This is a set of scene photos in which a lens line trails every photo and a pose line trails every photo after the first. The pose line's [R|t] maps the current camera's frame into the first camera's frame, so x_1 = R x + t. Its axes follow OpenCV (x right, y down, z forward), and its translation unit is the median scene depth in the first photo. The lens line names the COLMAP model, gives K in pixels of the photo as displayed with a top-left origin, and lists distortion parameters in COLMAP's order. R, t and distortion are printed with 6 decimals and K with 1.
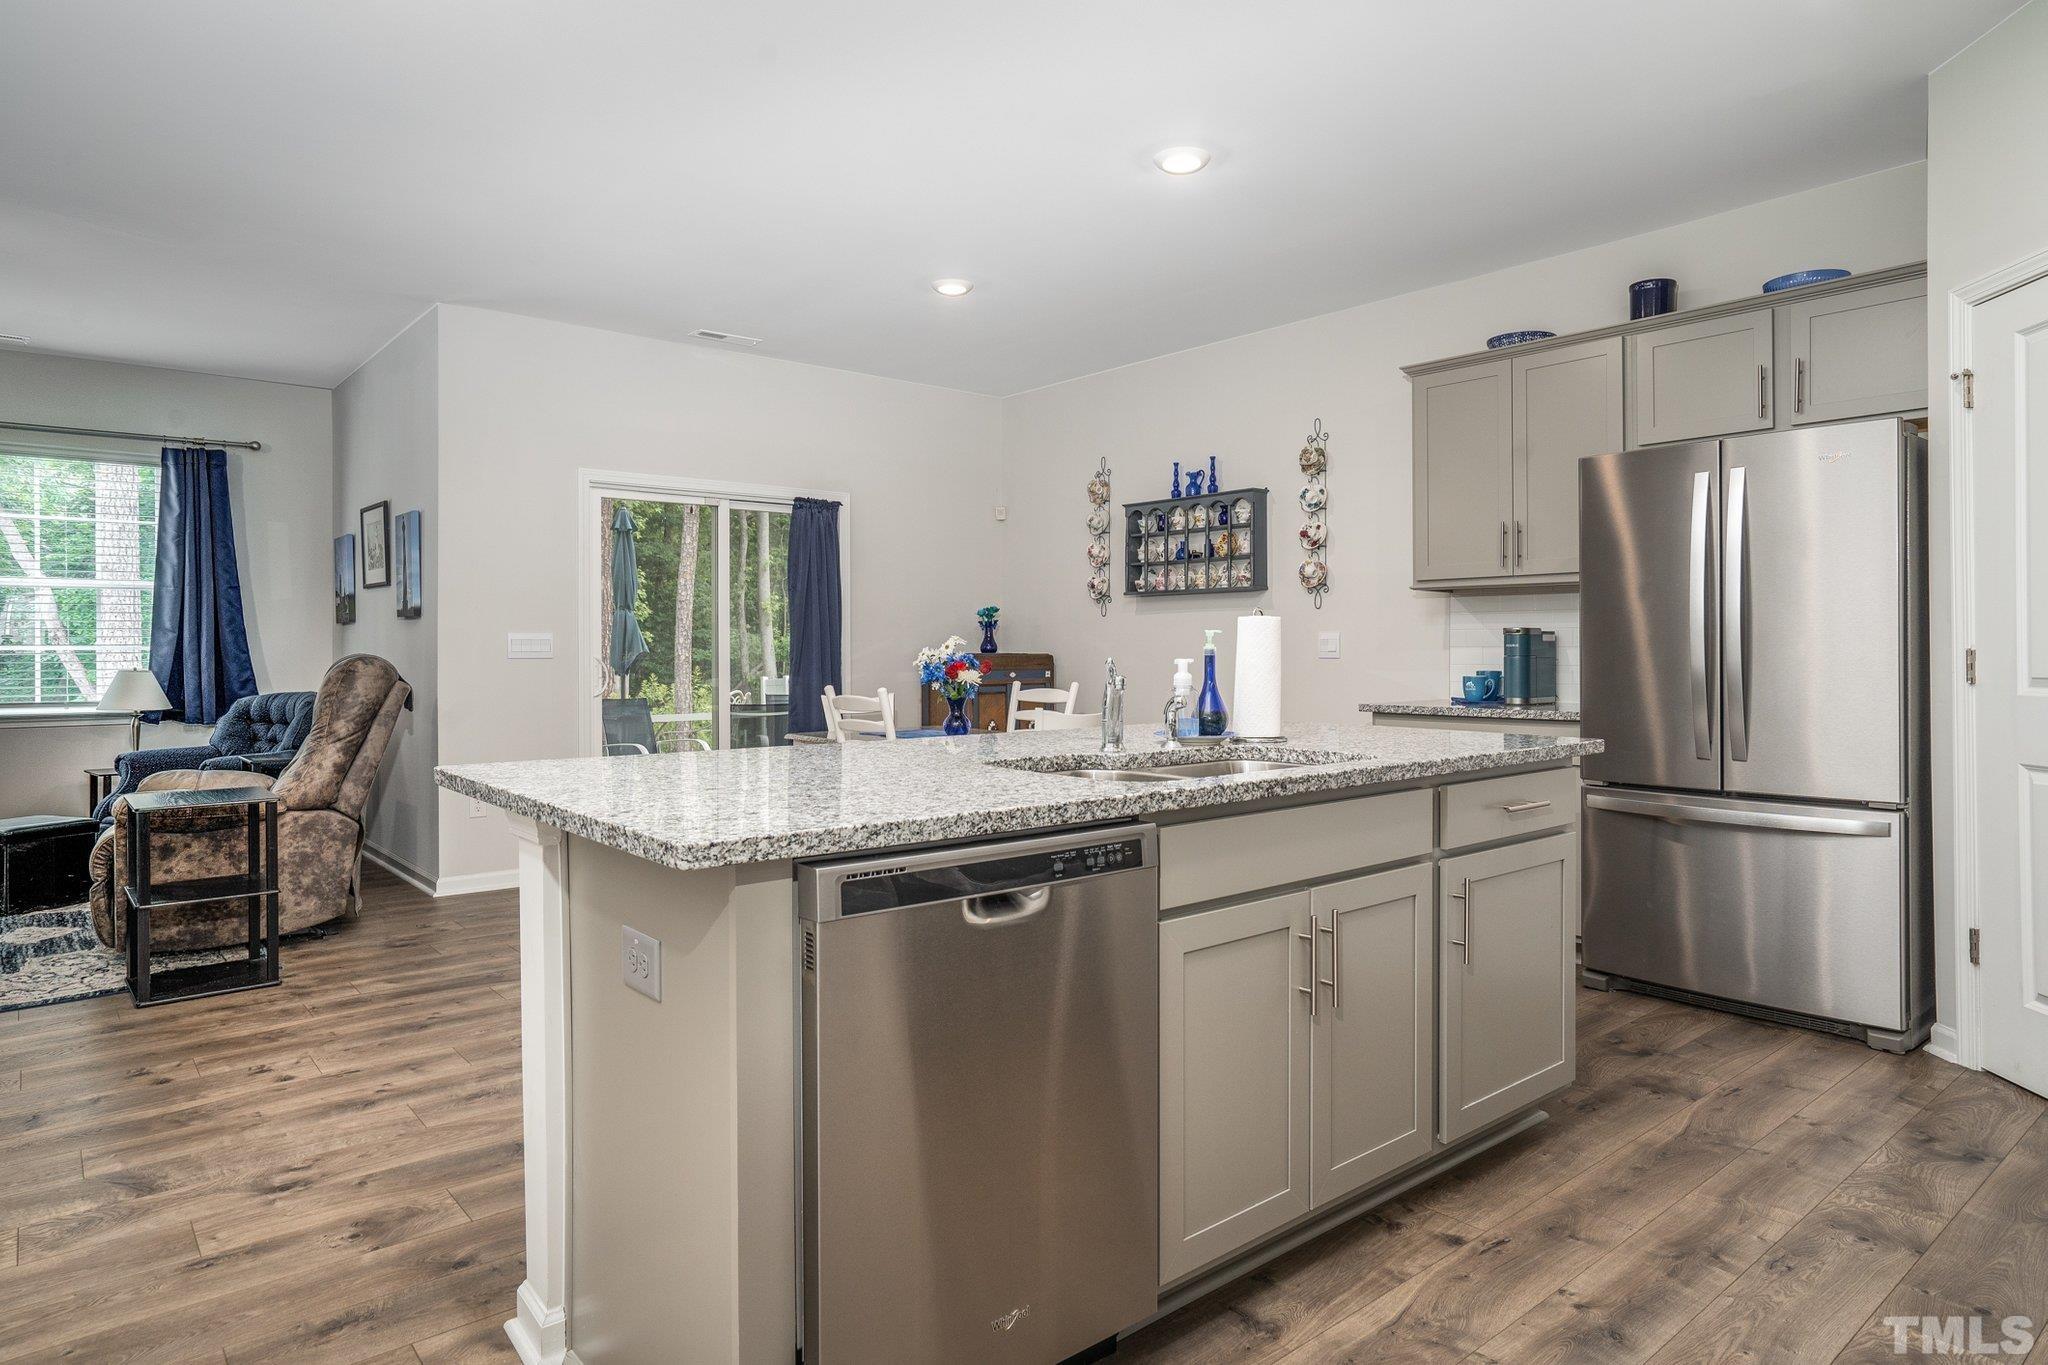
lens RADIAL K [[1212.1, 0, 1003.1], [0, 1212.1, 636.0], [0, 0, 1]] dist [0.001324, 0.002844]
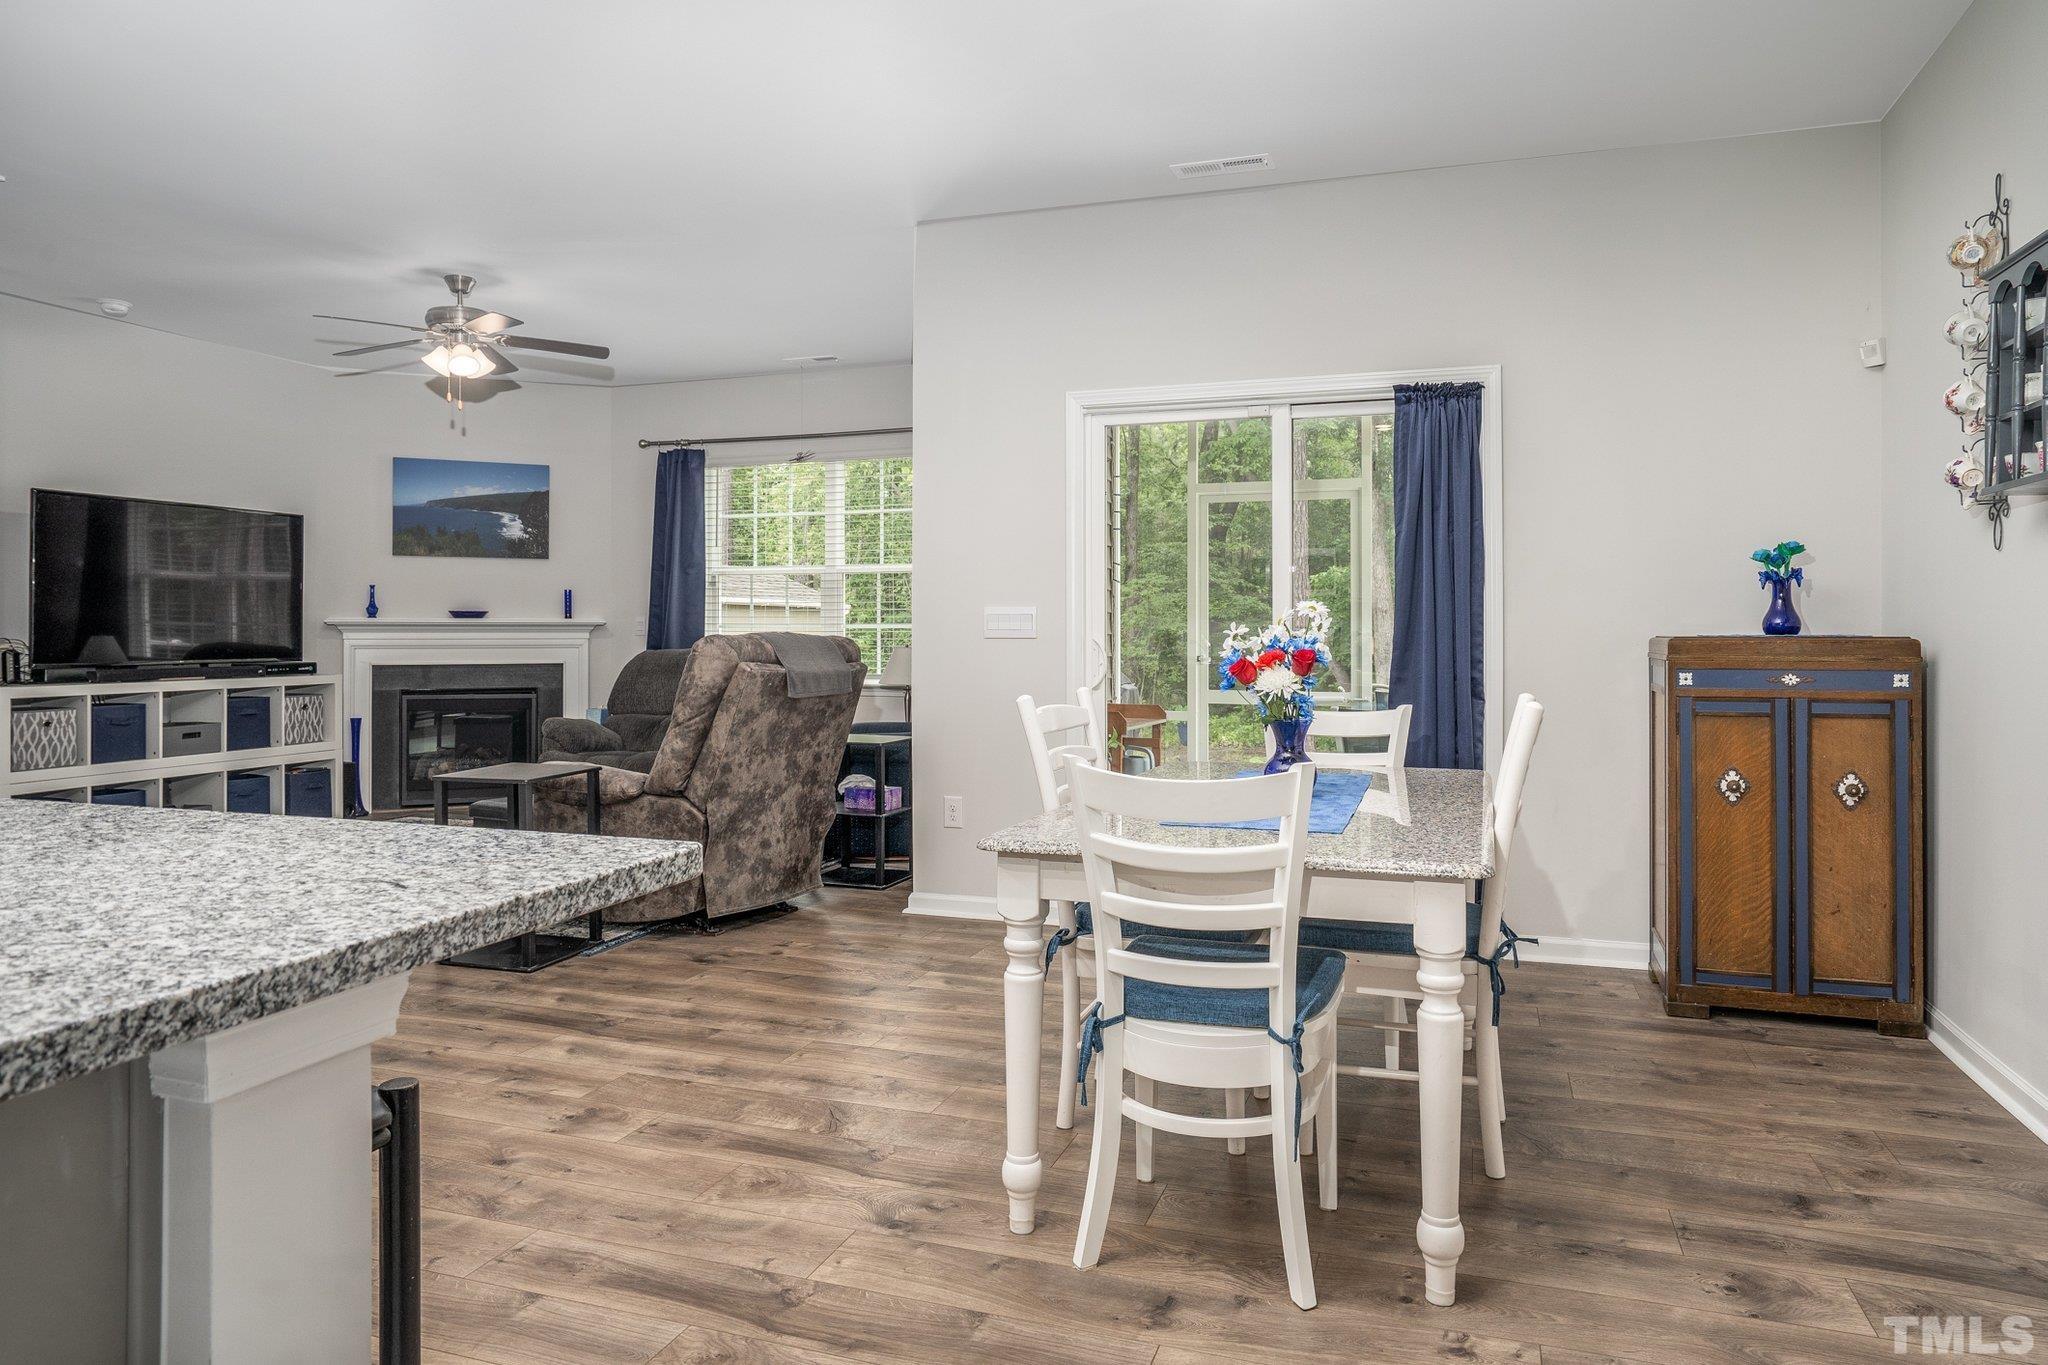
lens RADIAL K [[1248.6, 0, 1032.2], [0, 1248.6, 619.8], [0, 0, 1]] dist [-0.017023, 0.016221]
pose [[0.527319, -0.004087, -0.849658, 0.299056], [0.009616, 0.999953, 0.001158, 0.004953], [0.849613, -0.008780, 0.527334, 0.533107]]
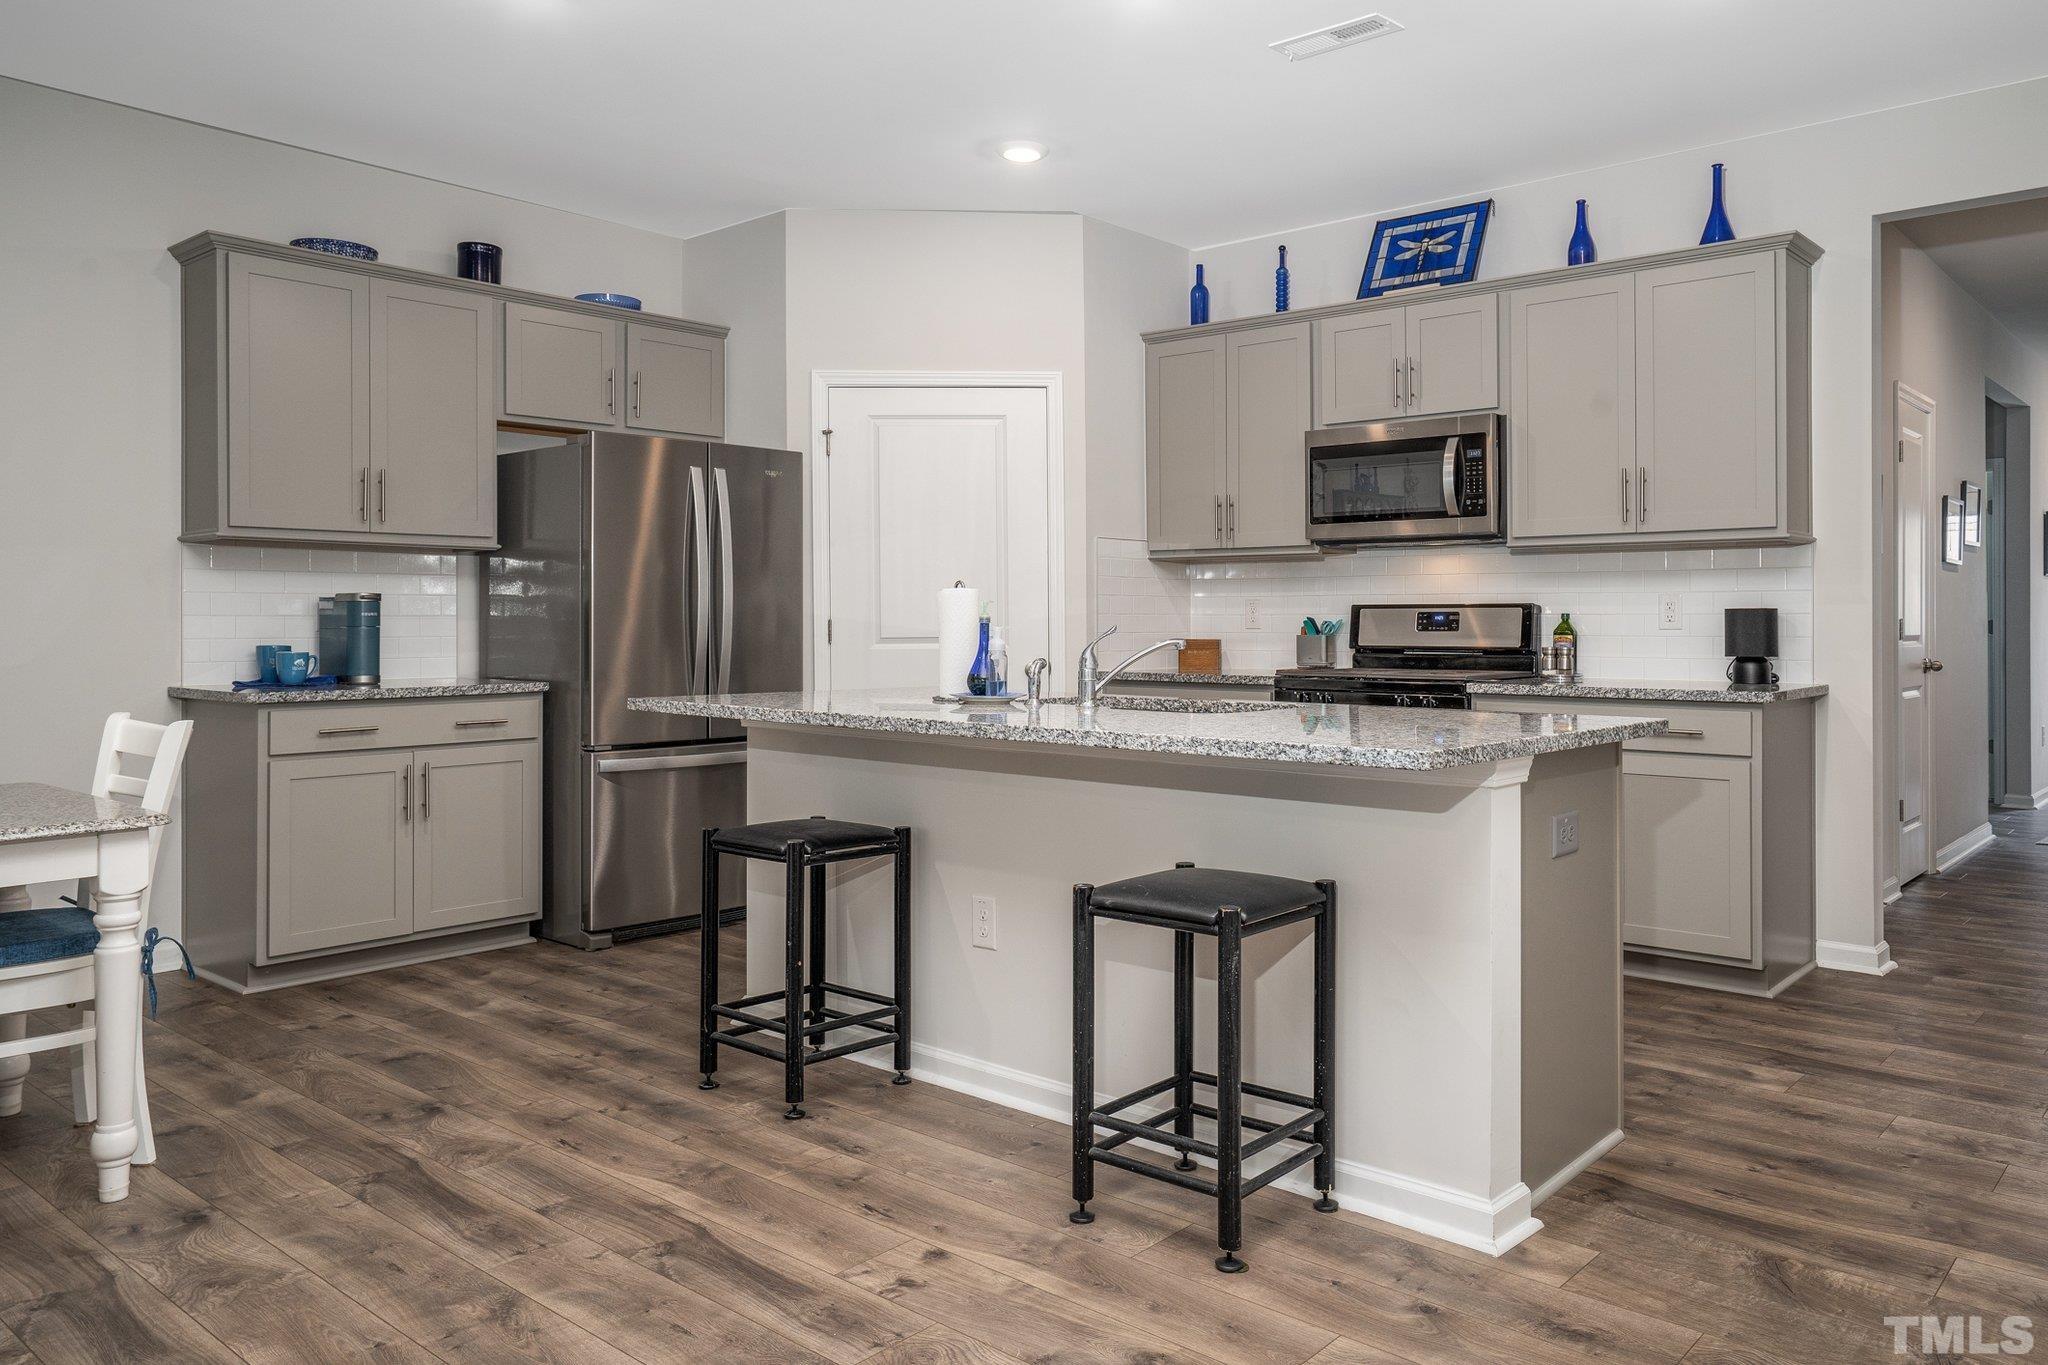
lens RADIAL K [[1473.4, 0, 1113.9], [0, 1473.4, 614.0], [0, 0, 1]] dist [0.001151, 0.005619]
pose [[-0.194358, 0.003808, 0.980923, -0.522397], [-0.014327, 0.999875, -0.006720, 0.005393], [-0.980826, -0.015359, -0.194279, 0.513730]]
